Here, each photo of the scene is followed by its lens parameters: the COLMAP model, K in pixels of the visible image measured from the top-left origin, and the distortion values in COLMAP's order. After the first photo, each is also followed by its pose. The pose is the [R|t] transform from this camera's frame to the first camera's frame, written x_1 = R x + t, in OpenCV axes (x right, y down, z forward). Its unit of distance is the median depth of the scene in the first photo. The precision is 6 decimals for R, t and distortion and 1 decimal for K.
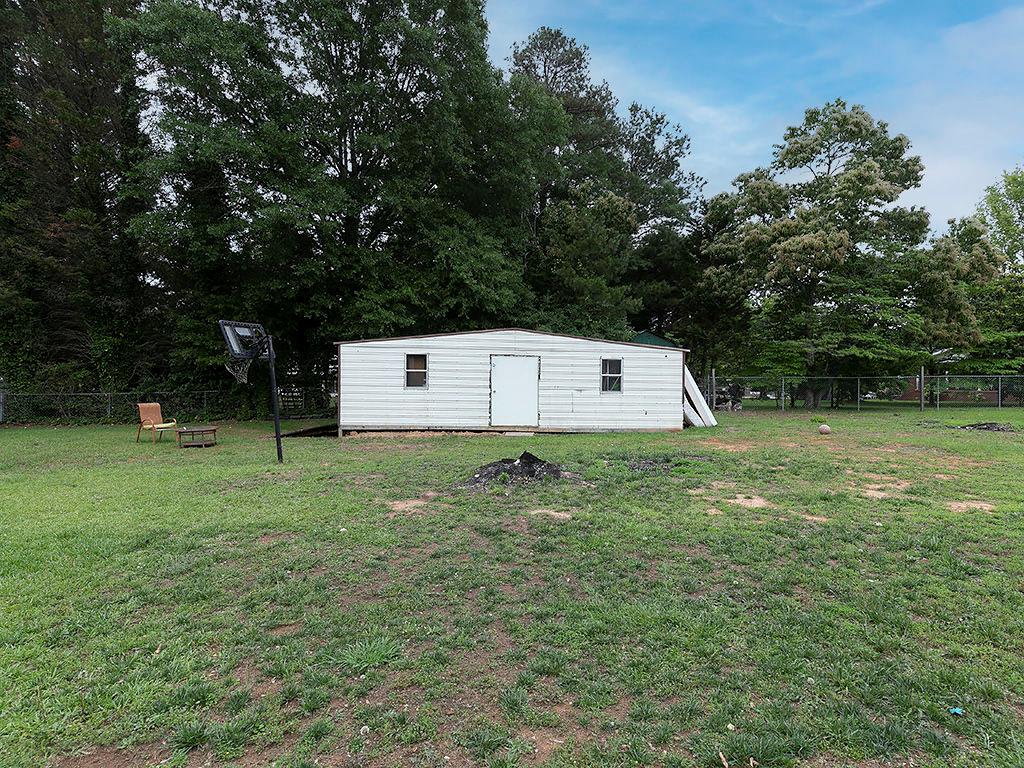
lens RADIAL K [[503.5, 0, 512.0], [0, 503.5, 384.0], [0, 0, 1]] dist [0.004253, 0.000259]
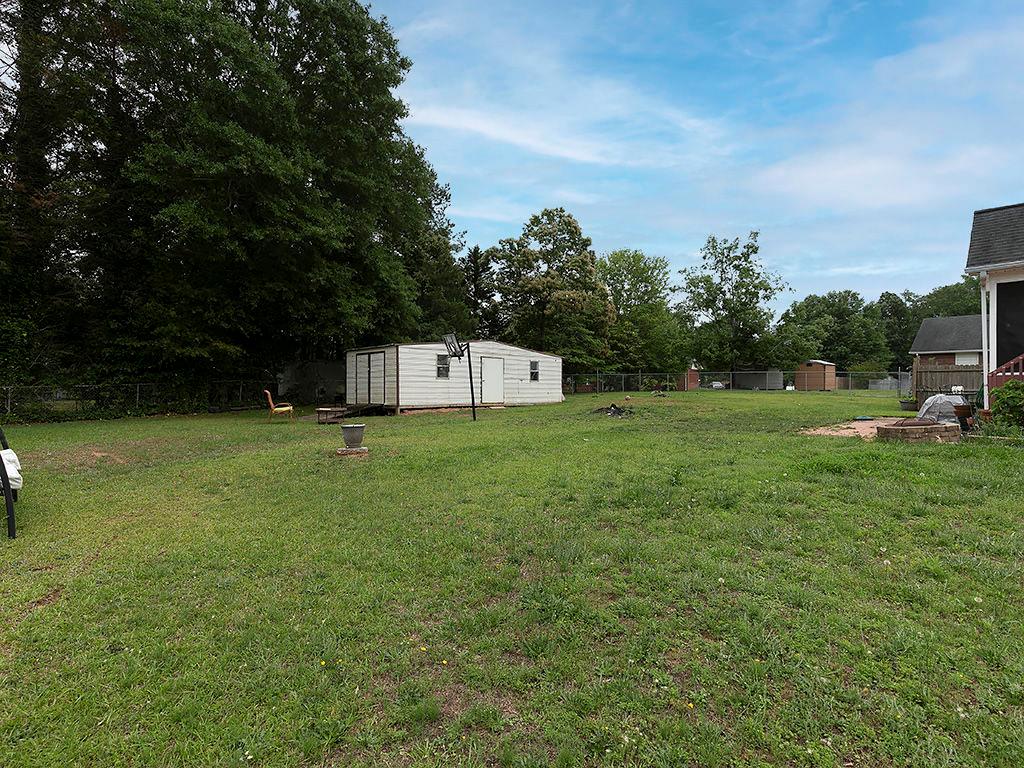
lens RADIAL K [[503.5, 0, 512.0], [0, 503.5, 384.0], [0, 0, 1]] dist [0.004253, 0.000259]
pose [[0.741873, -0.005337, 0.670519, -0.992230], [0.006888, 0.999976, 0.000339, 0.024863], [-0.670505, 0.004367, 0.741892, -0.198548]]
